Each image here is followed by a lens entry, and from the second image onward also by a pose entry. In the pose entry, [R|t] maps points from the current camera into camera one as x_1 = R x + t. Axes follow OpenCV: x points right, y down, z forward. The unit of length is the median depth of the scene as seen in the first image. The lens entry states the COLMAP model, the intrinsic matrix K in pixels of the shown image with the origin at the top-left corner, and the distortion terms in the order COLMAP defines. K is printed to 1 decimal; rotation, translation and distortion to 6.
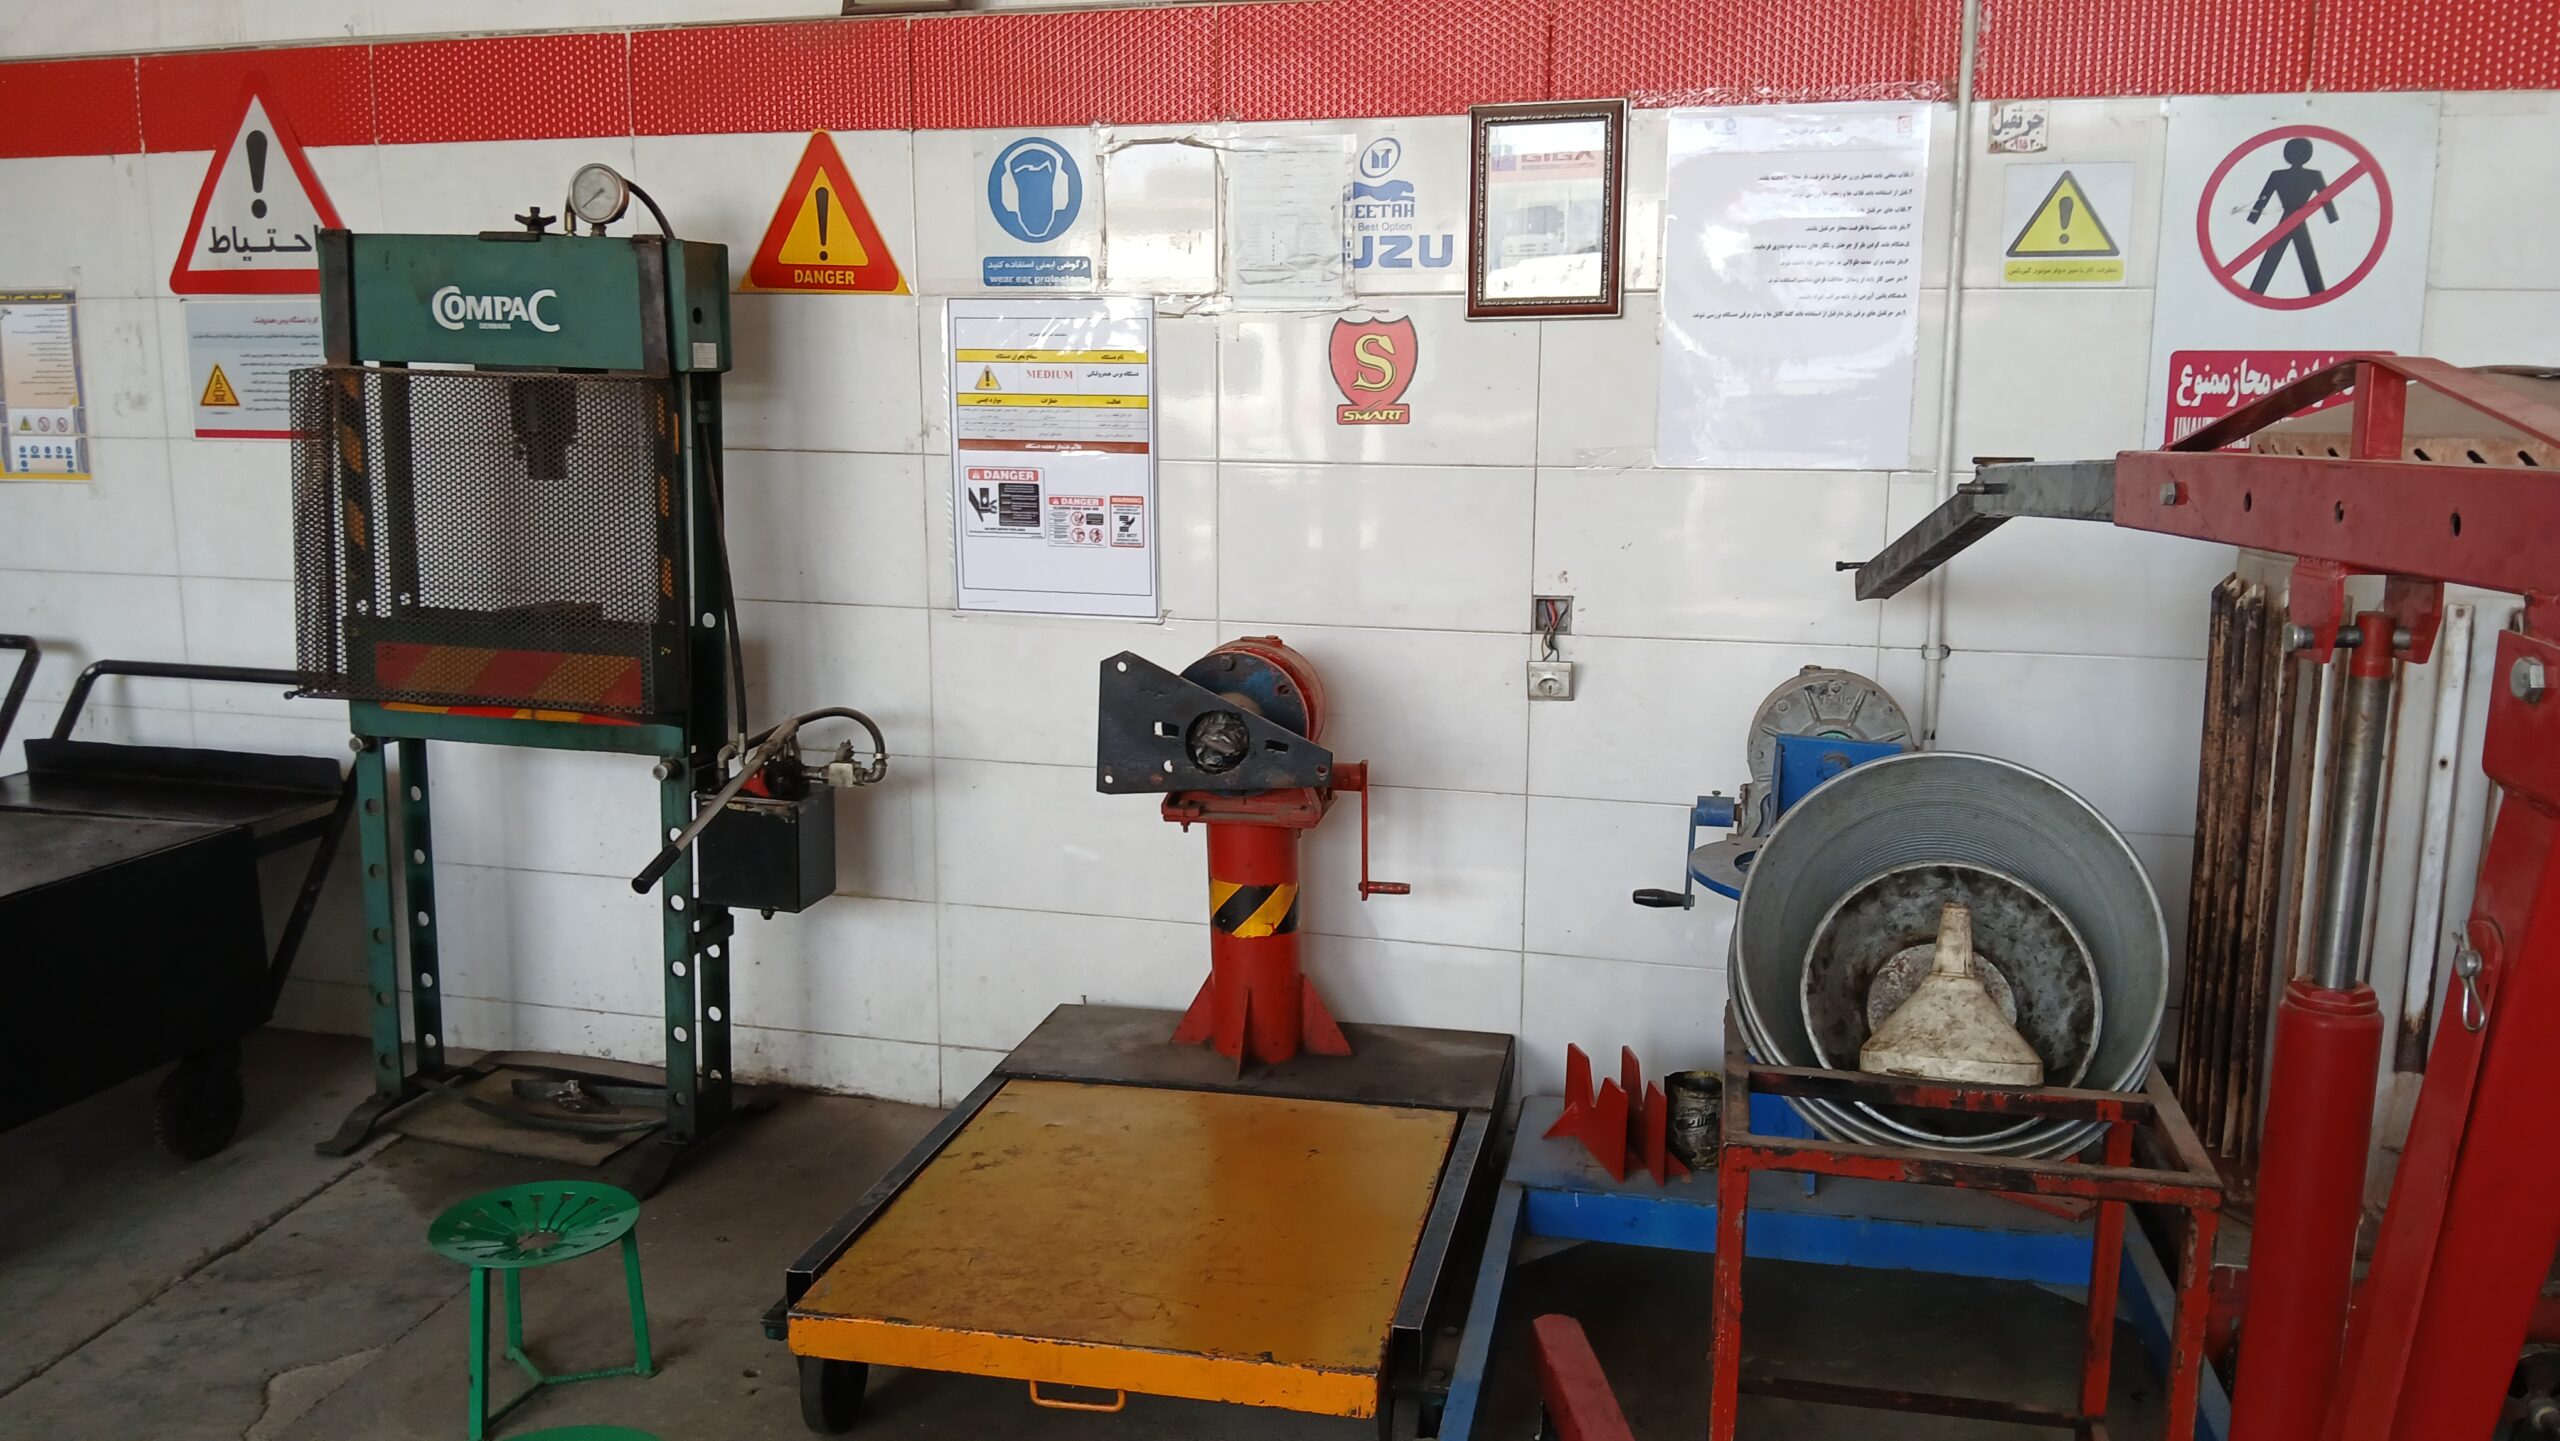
lens RADIAL K [[1974.0, 0, 1280.4], [0, 1974.0, 743.4], [0, 0, 1]] dist [0.099804, -0.228234]
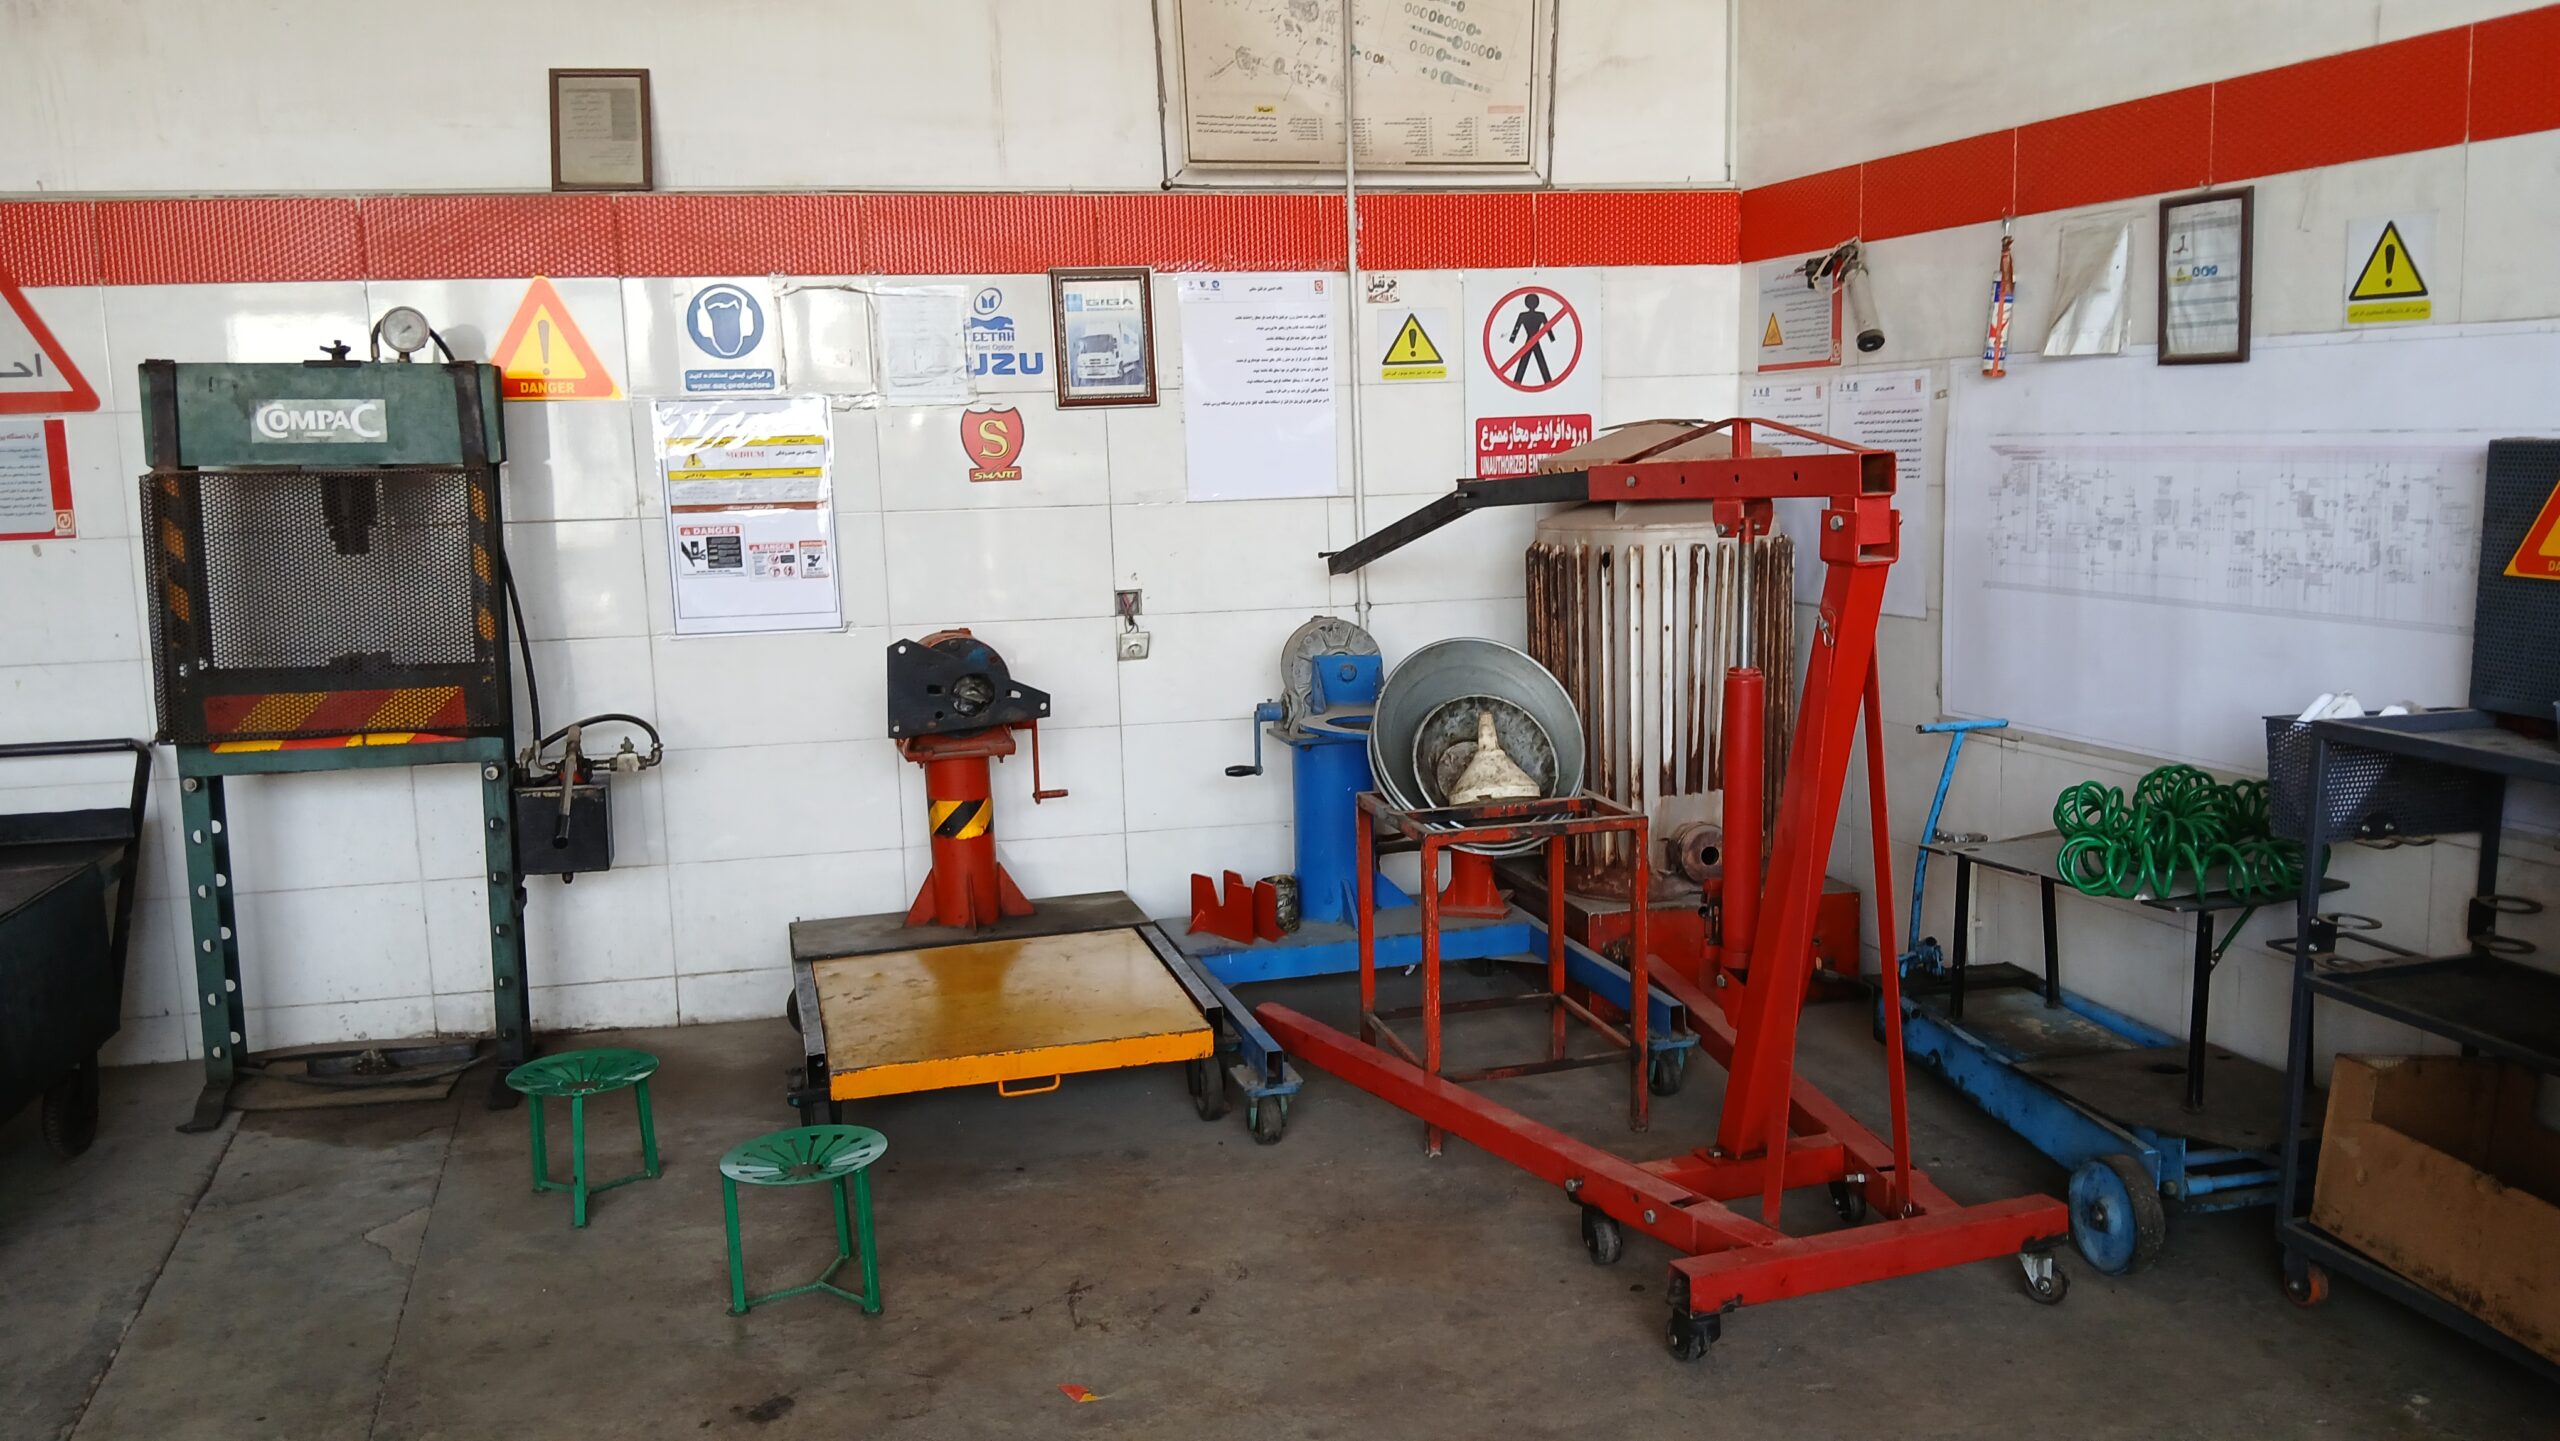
lens RADIAL K [[1974.0, 0, 1280.4], [0, 1974.0, 743.4], [0, 0, 1]] dist [0.099804, -0.228234]
pose [[0.889720, -0.101803, 0.445010, -0.421623], [0.116491, 0.993175, -0.005701, 0.060940], [-0.441393, 0.056912, 0.895507, -0.373016]]
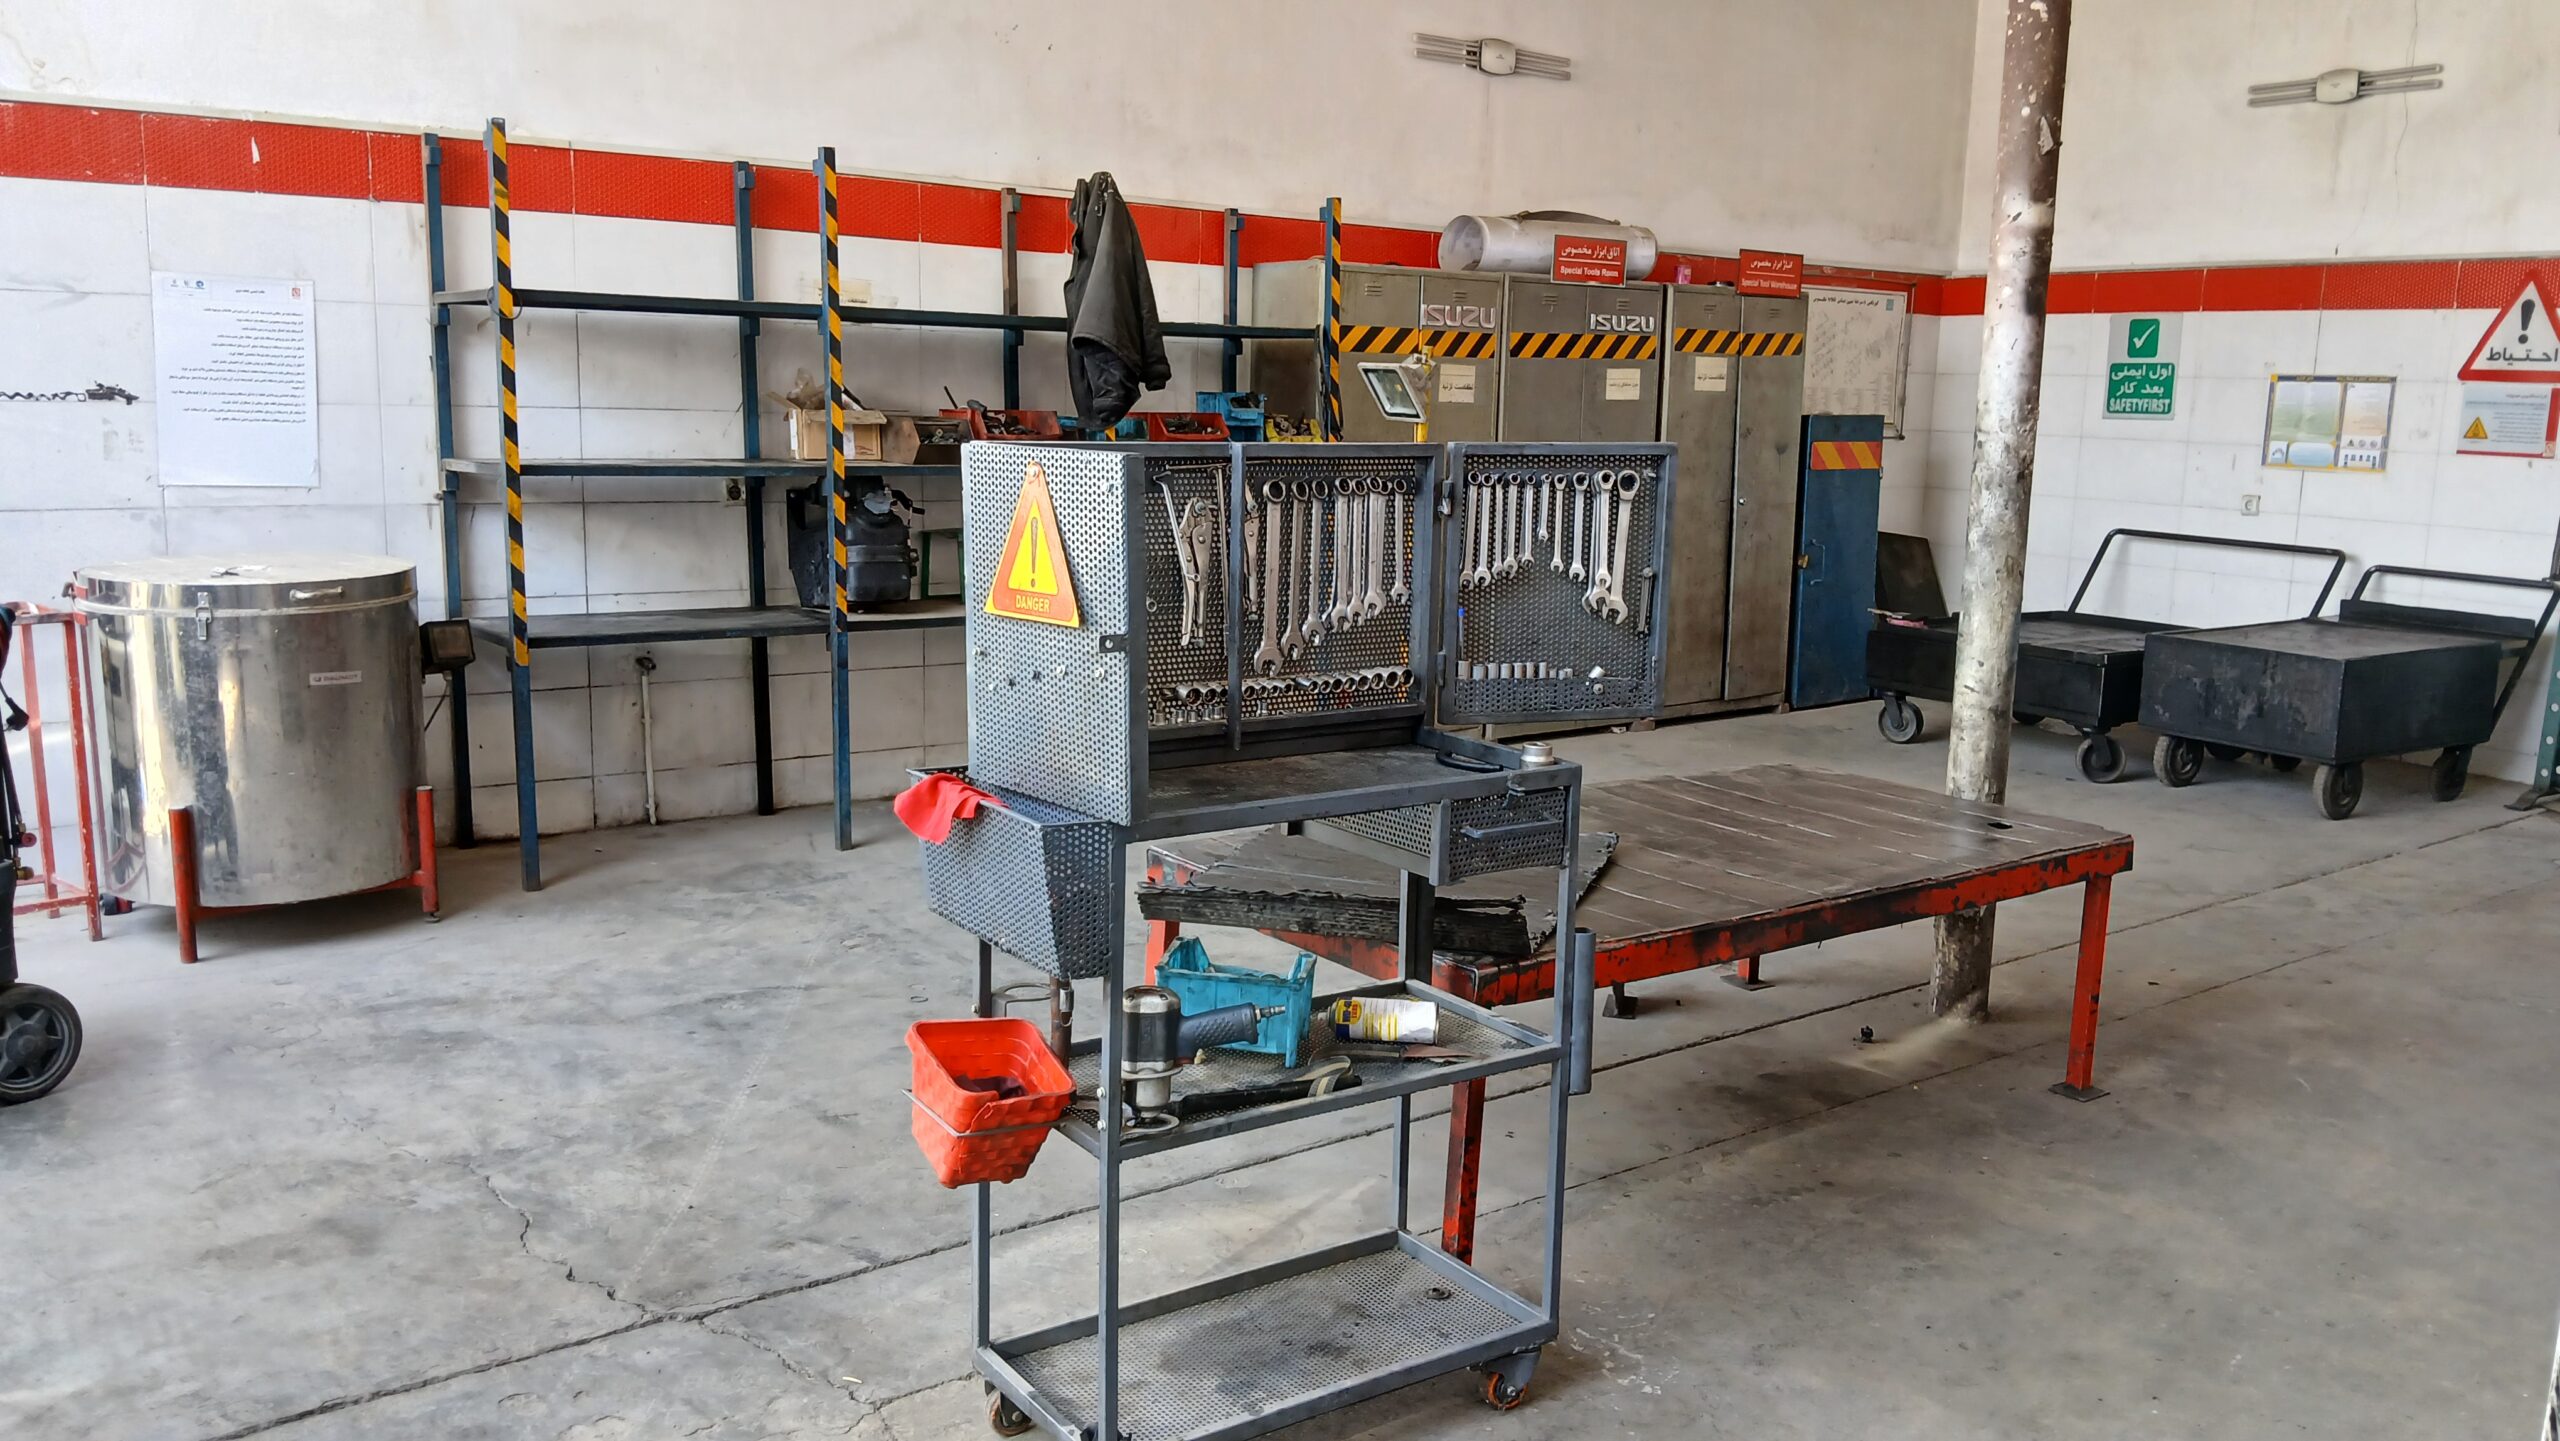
lens RADIAL K [[2057.5, 0, 1318.9], [0, 2057.5, 721.1], [0, 0, 1]] dist [-0.008951, -0.015922]
pose [[0.737164, 0.125084, -0.664036, -0.003578], [-0.145467, 0.989052, 0.024819, 0.251515], [0.659870, 0.078300, 0.747289, -1.402755]]
